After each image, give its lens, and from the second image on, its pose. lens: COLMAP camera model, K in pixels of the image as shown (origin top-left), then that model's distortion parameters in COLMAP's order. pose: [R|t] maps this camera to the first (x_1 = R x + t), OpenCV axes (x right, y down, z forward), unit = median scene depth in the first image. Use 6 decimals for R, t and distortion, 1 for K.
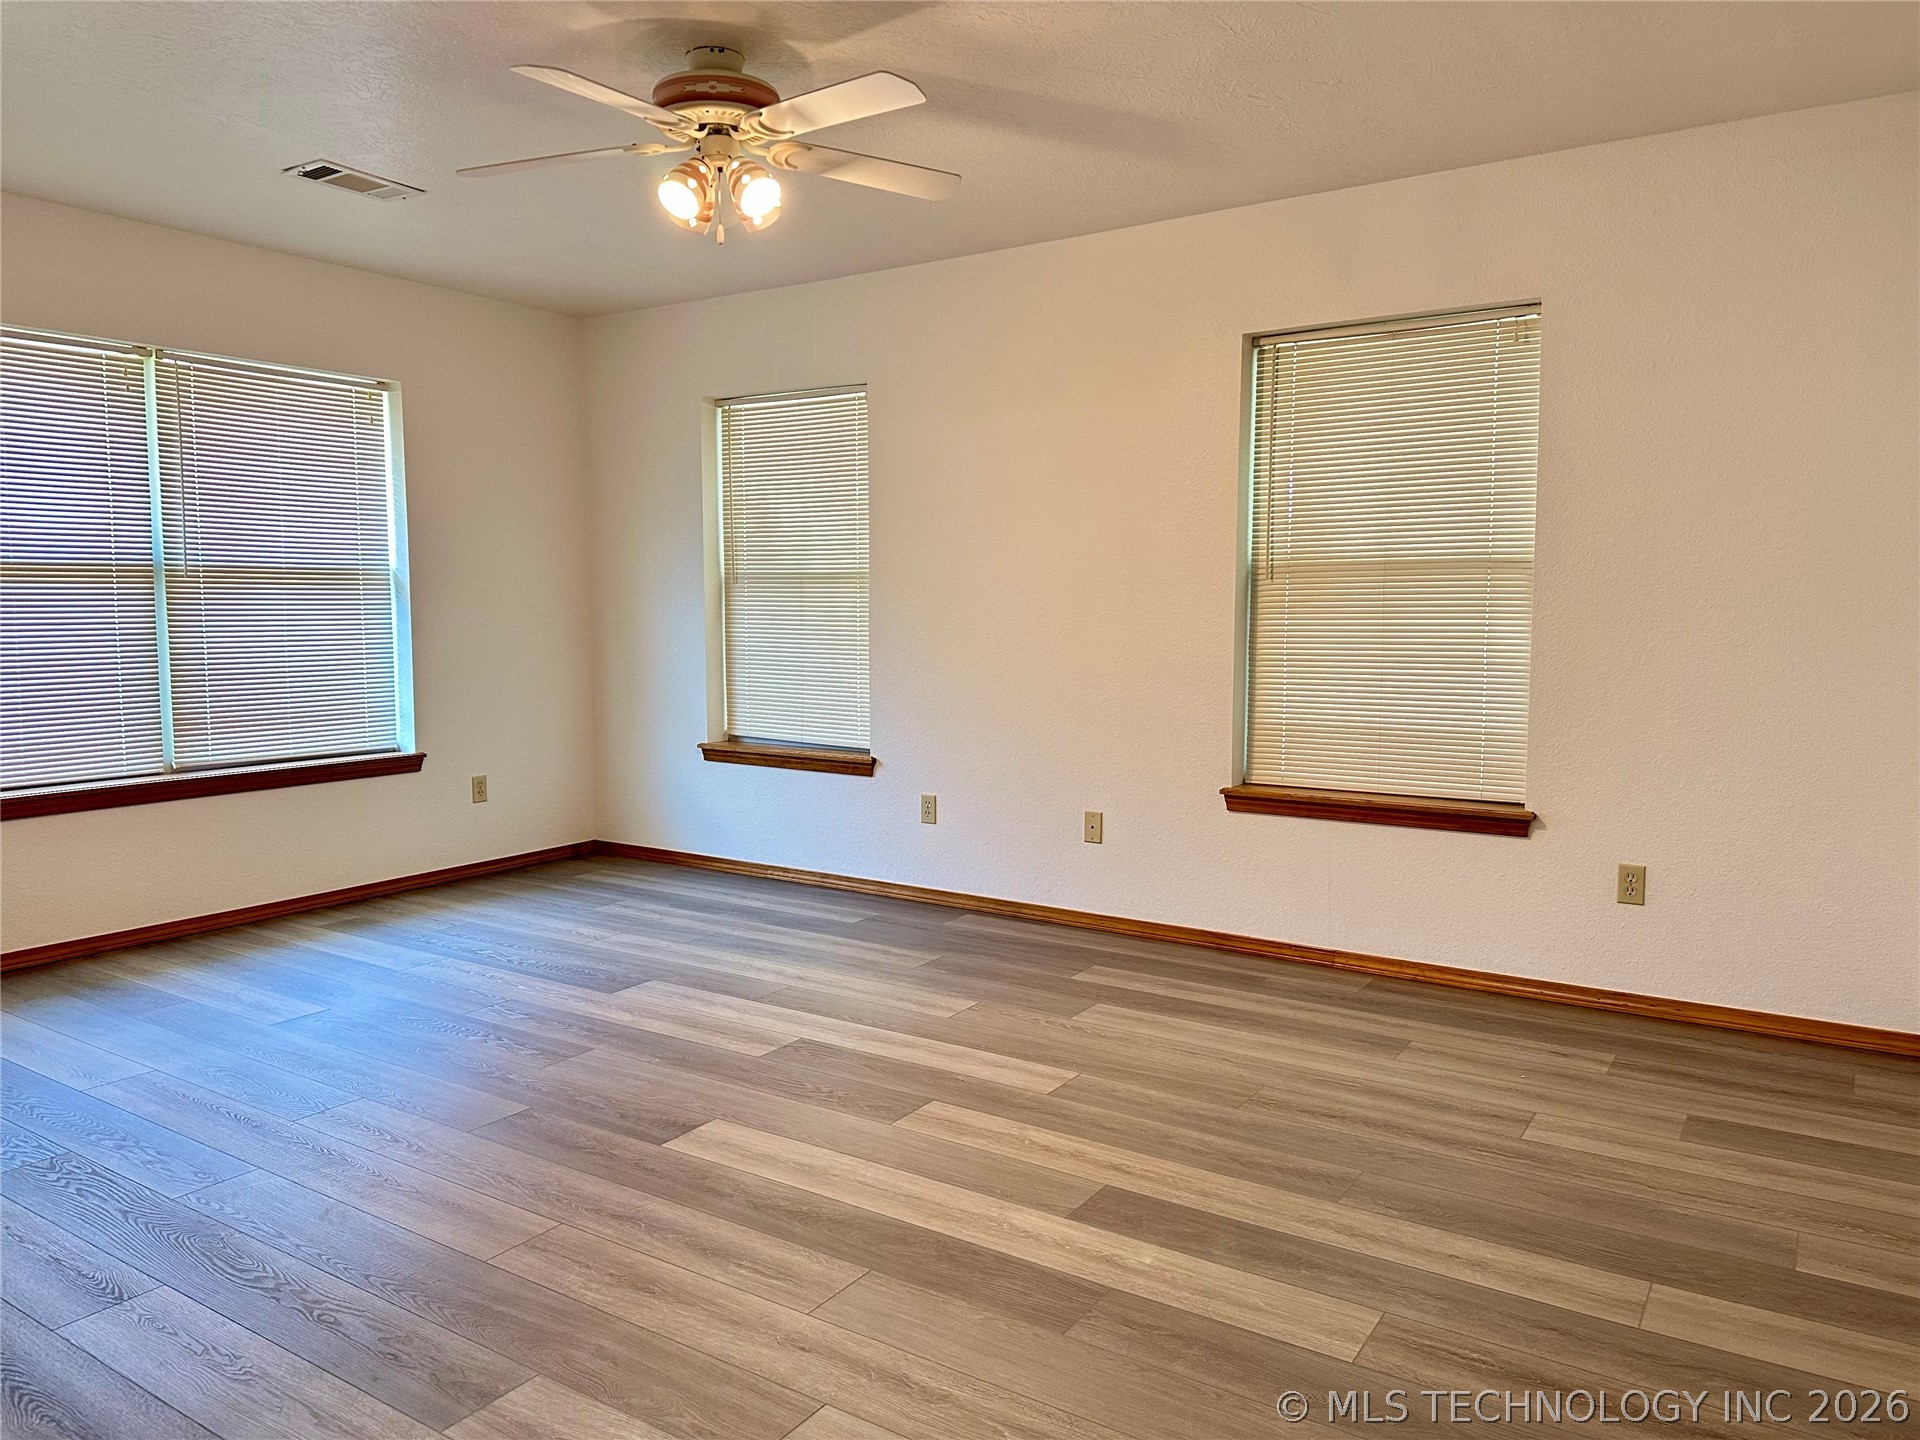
lens RADIAL K [[1346.0, 0, 954.1], [0, 1346.0, 721.0], [0, 0, 1]] dist [0.091171, -0.108862]
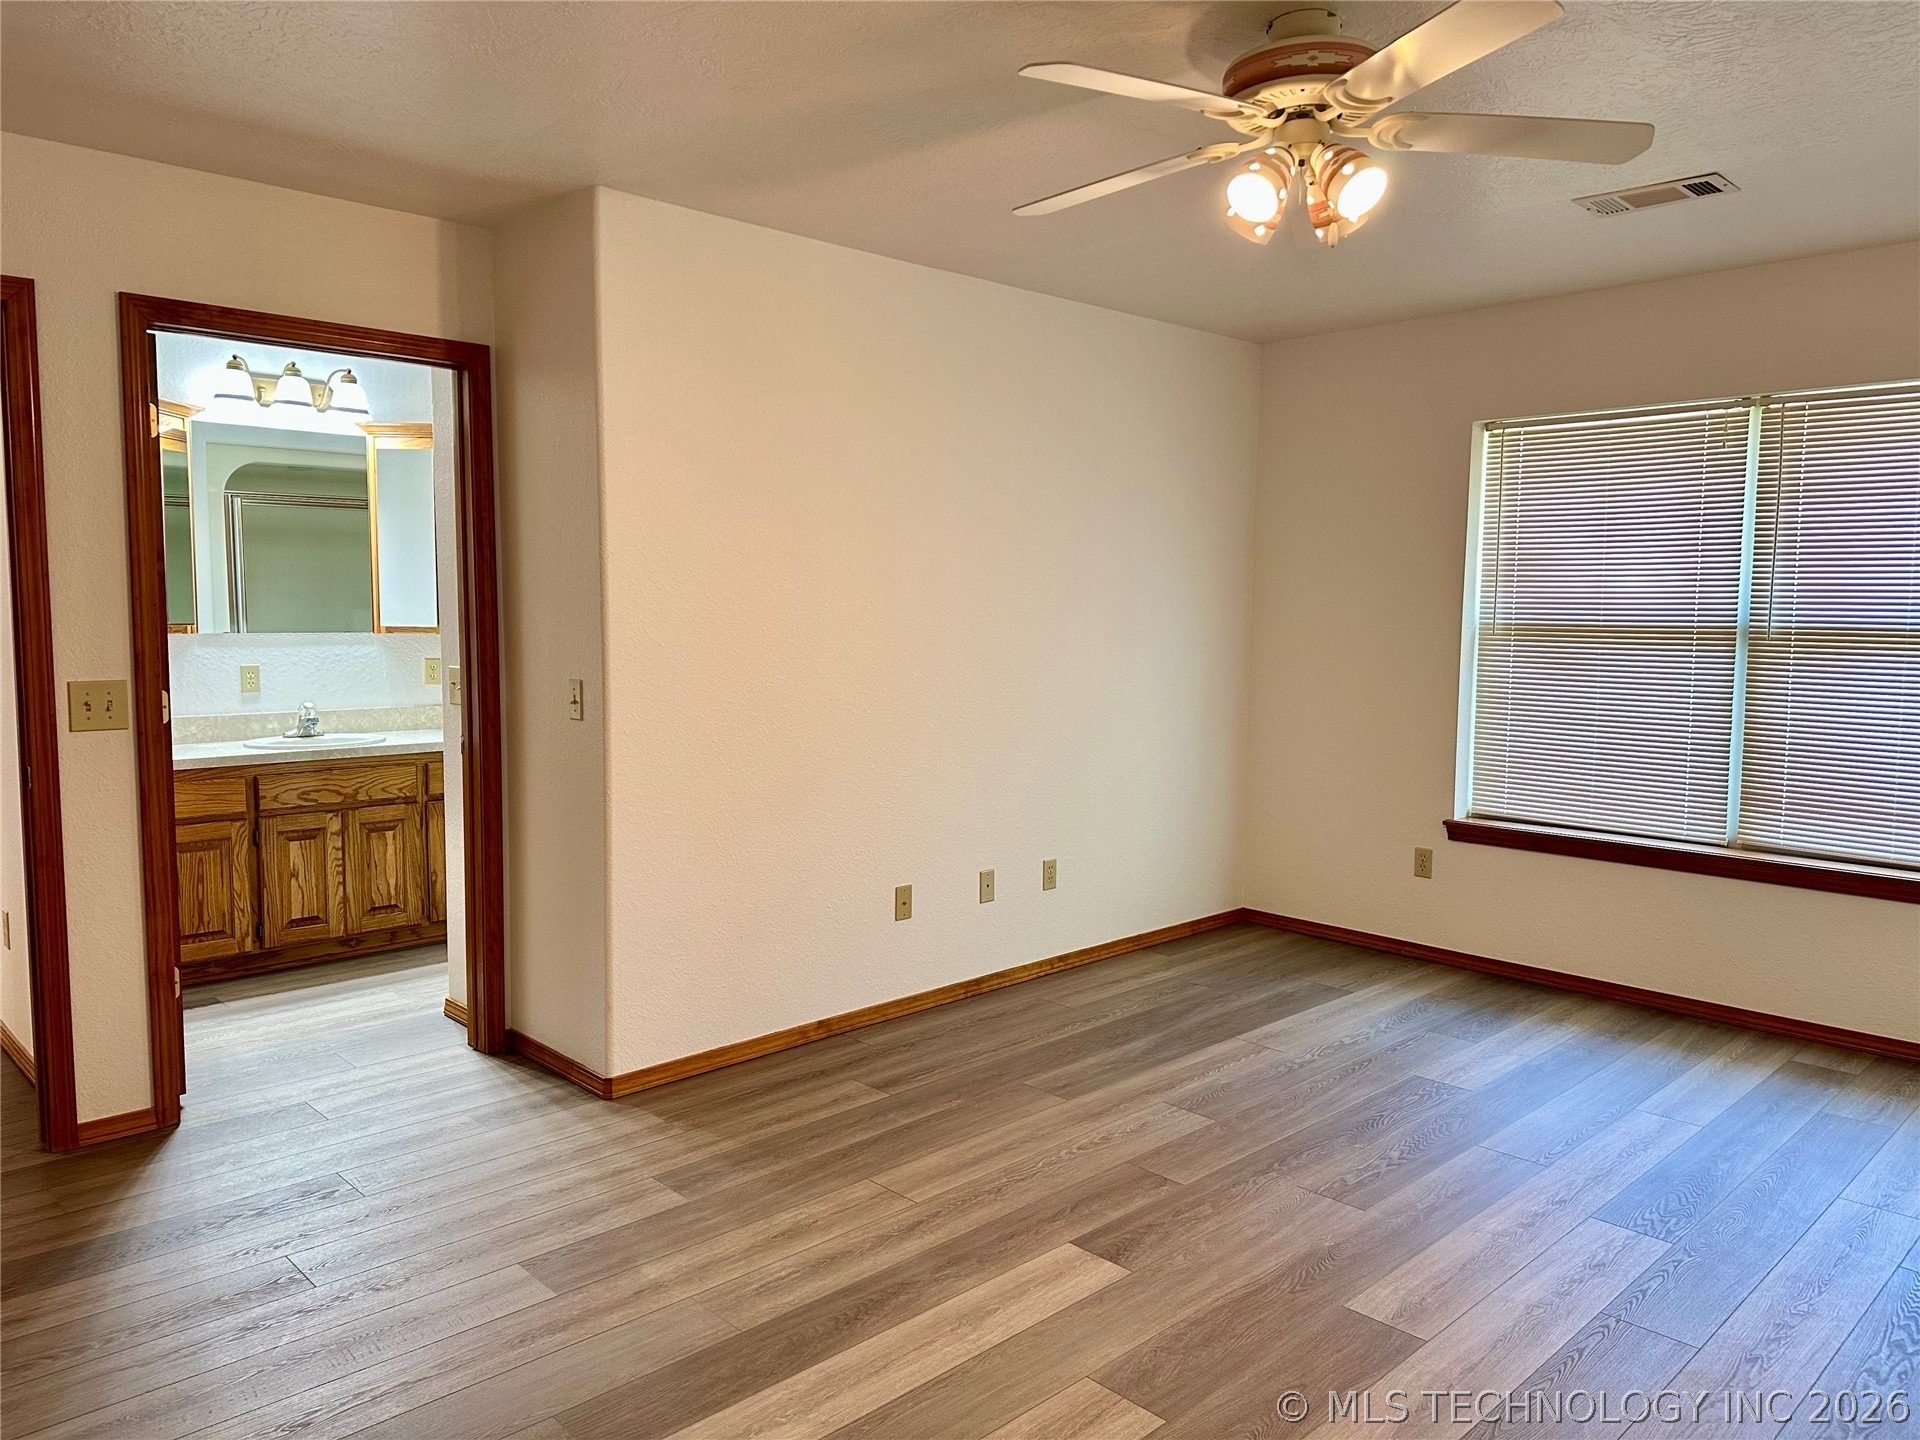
lens RADIAL K [[1346.0, 0, 943.1], [0, 1346.0, 715.4], [0, 0, 1]] dist [0.091171, -0.108862]
pose [[-0.221666, 0.082666, -0.971612, 0.467755], [-0.092006, 0.990182, 0.105236, -0.104095], [0.970772, 0.112721, -0.211884, 0.685913]]
